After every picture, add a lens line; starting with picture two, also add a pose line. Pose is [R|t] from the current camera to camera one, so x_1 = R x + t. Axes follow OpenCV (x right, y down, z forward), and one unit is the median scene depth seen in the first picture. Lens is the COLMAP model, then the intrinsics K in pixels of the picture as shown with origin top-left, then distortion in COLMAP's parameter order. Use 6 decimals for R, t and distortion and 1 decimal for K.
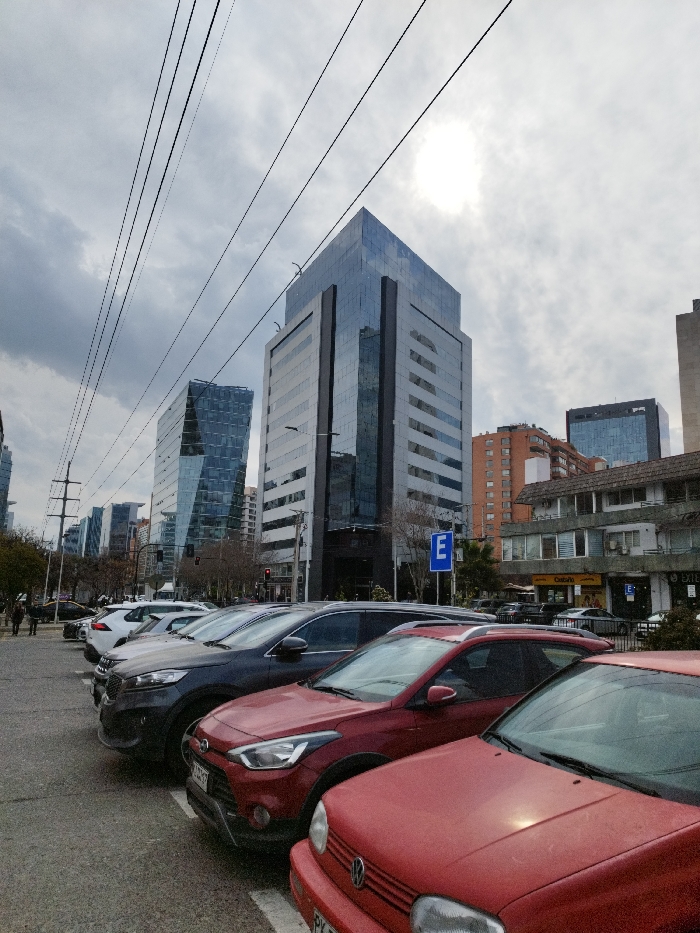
lens RADIAL K [[663.8, 0, 348.5], [0, 663.8, 441.3], [0, 0, 1]] dist [0.008980, 0.001876]
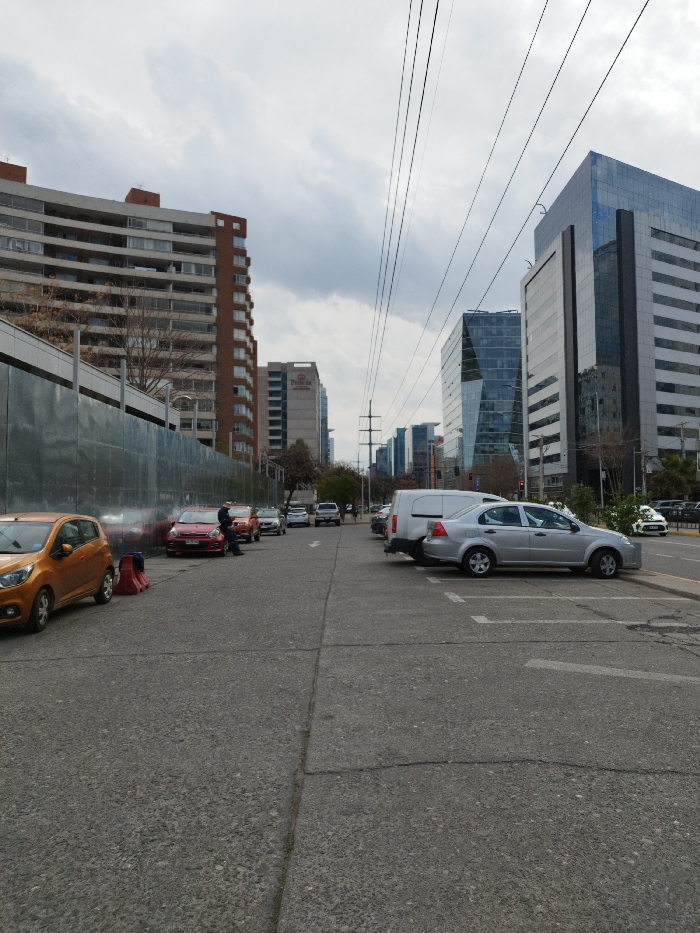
lens RADIAL K [[663.8, 0, 348.5], [0, 663.8, 441.3], [0, 0, 1]] dist [0.008980, 0.001876]
pose [[0.902348, -0.060934, -0.426679, 0.044084], [0.116950, 0.987431, 0.106312, -0.020081], [0.414838, -0.145830, 0.898133, -0.091519]]
